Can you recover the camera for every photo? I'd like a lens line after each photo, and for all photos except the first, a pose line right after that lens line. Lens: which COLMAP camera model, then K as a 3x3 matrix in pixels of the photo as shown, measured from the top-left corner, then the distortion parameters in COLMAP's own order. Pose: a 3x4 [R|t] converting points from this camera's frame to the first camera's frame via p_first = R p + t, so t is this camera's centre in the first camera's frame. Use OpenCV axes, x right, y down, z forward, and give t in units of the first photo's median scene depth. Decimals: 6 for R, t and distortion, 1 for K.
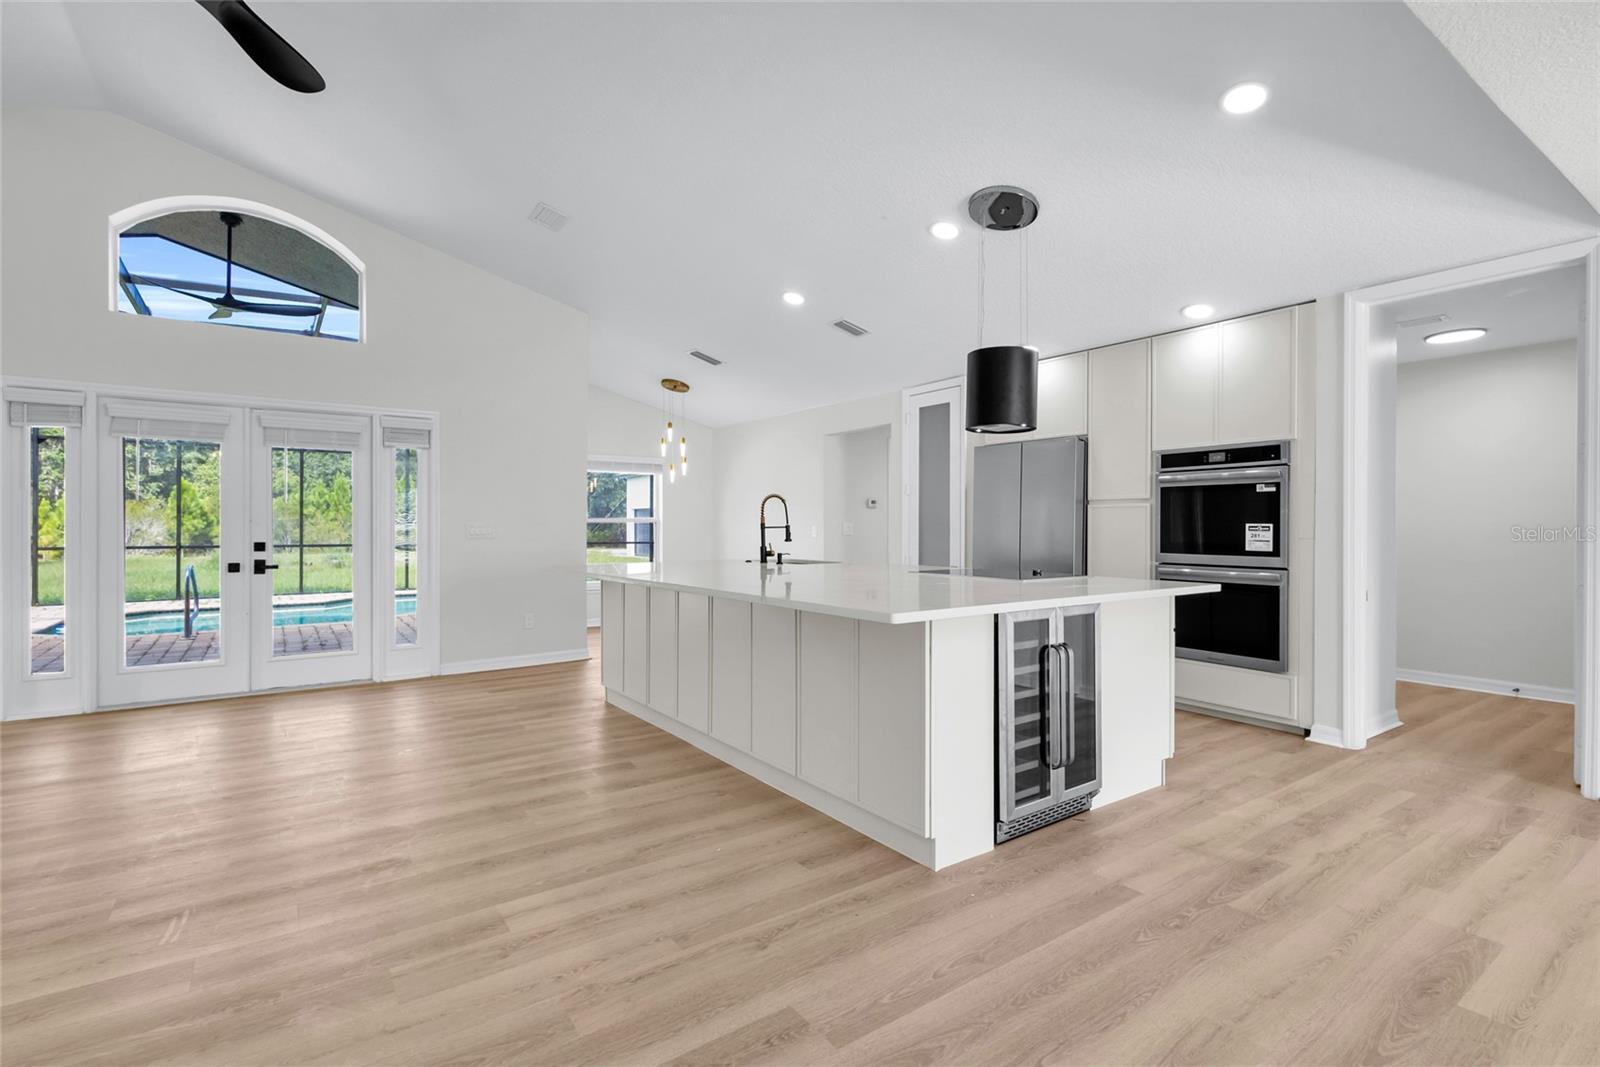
lens RADIAL K [[749.4, 0, 800.0], [0, 749.4, 528.7], [0, 0, 1]] dist [0.011450, -0.000219]
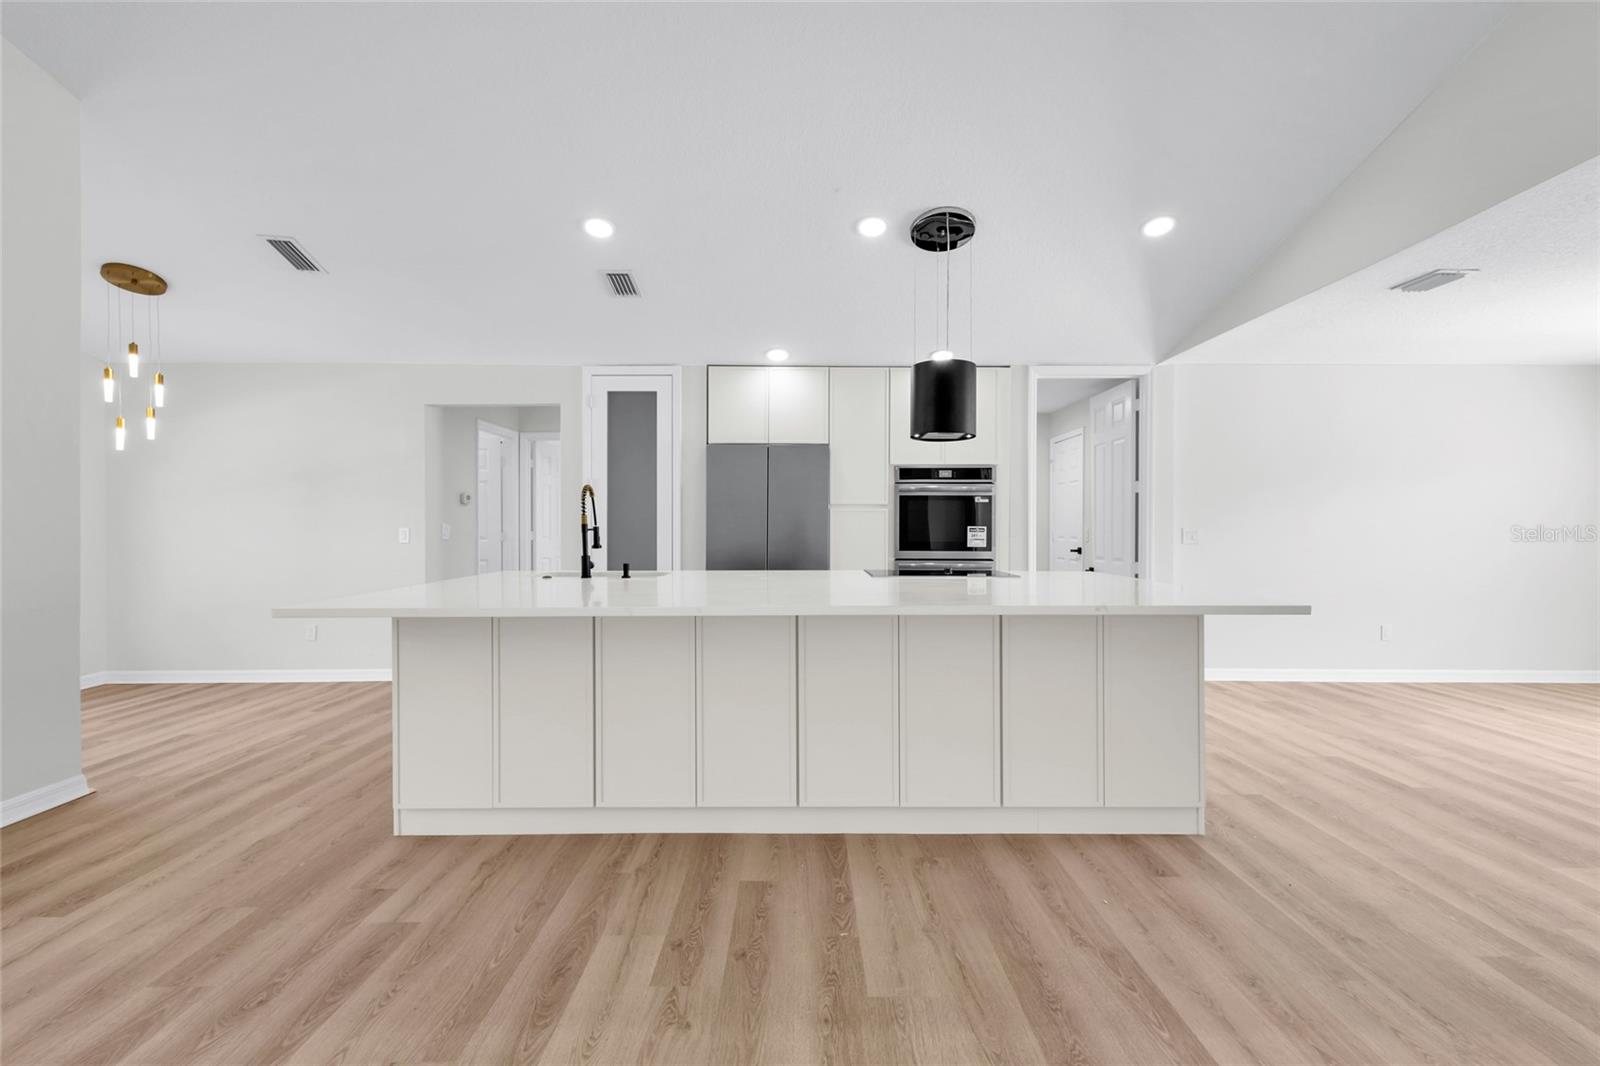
lens RADIAL K [[742.2, 0, 802.4], [0, 742.2, 531.4], [0, 0, 1]] dist [0.012695, -0.000308]
pose [[0.576984, -0.003597, 0.816747, -0.643637], [0.002630, 0.999993, 0.002546, -0.002082], [-0.816751, 0.000679, 0.576990, 0.503707]]
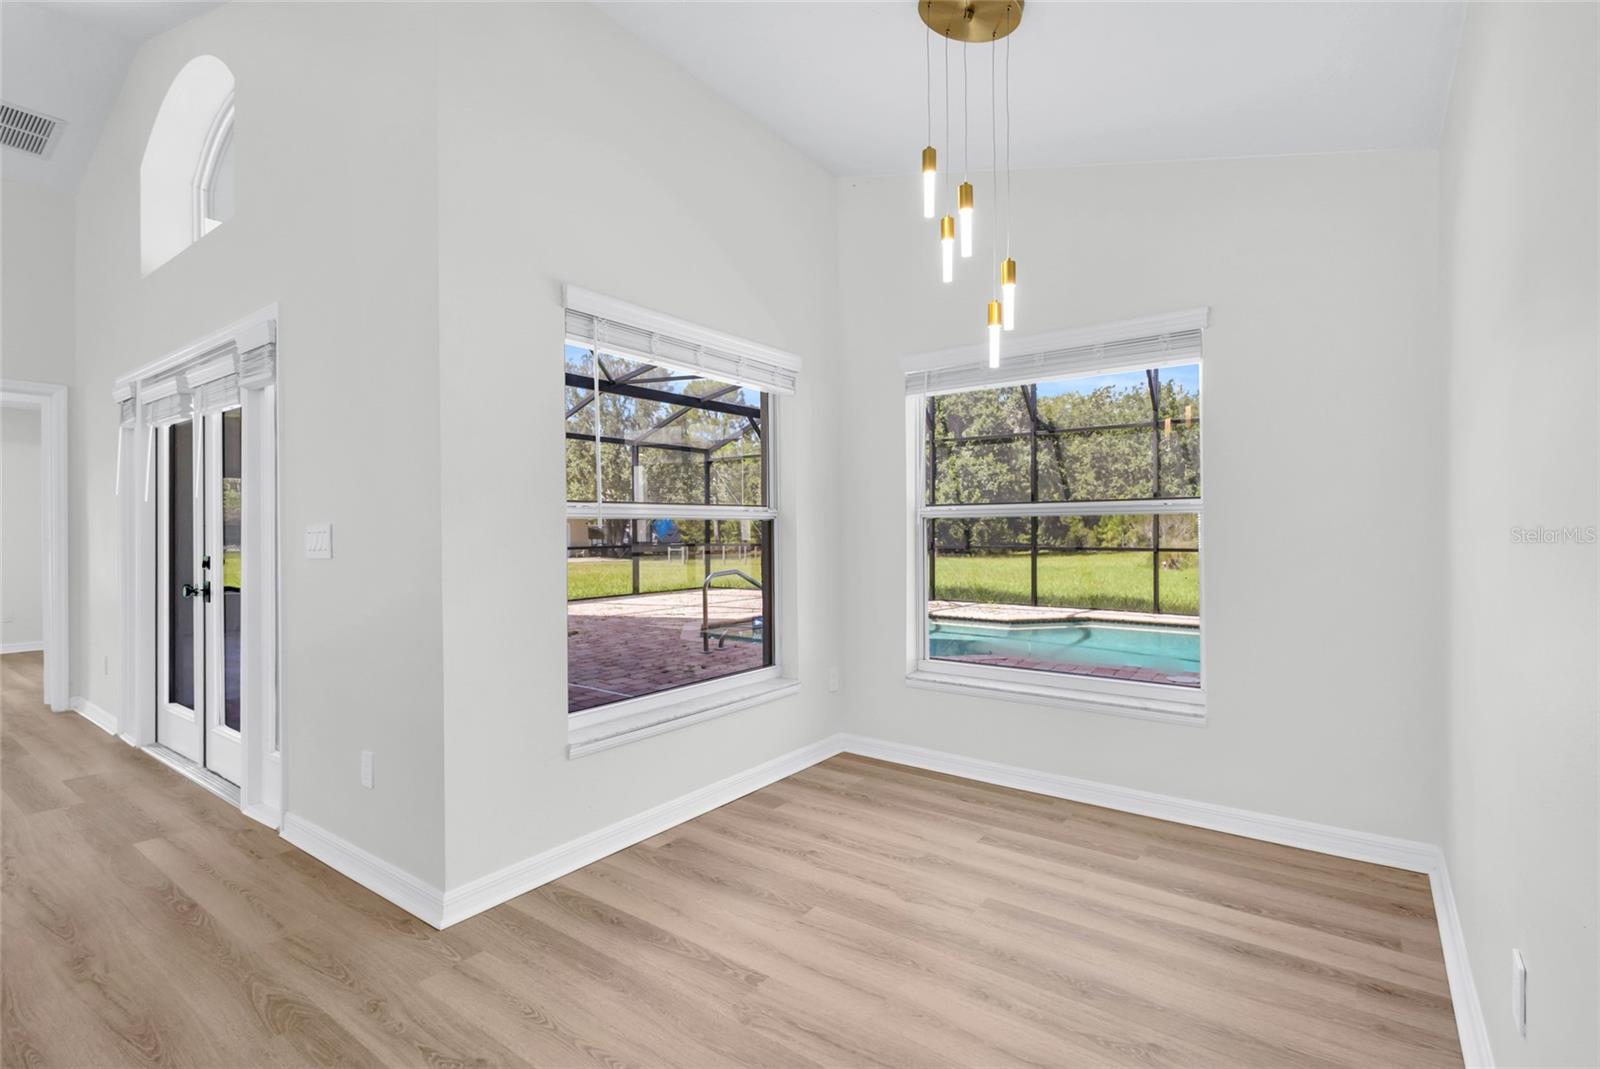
lens RADIAL K [[752.6, 0, 801.8], [0, 752.6, 531.3], [0, 0, 1]] dist [0.010702, -0.000448]
pose [[0.309571, 0.001302, -0.950876, 0.137977], [0.001010, 0.999998, 0.001698, -0.004729], [0.950876, -0.001487, 0.309569, 1.633374]]
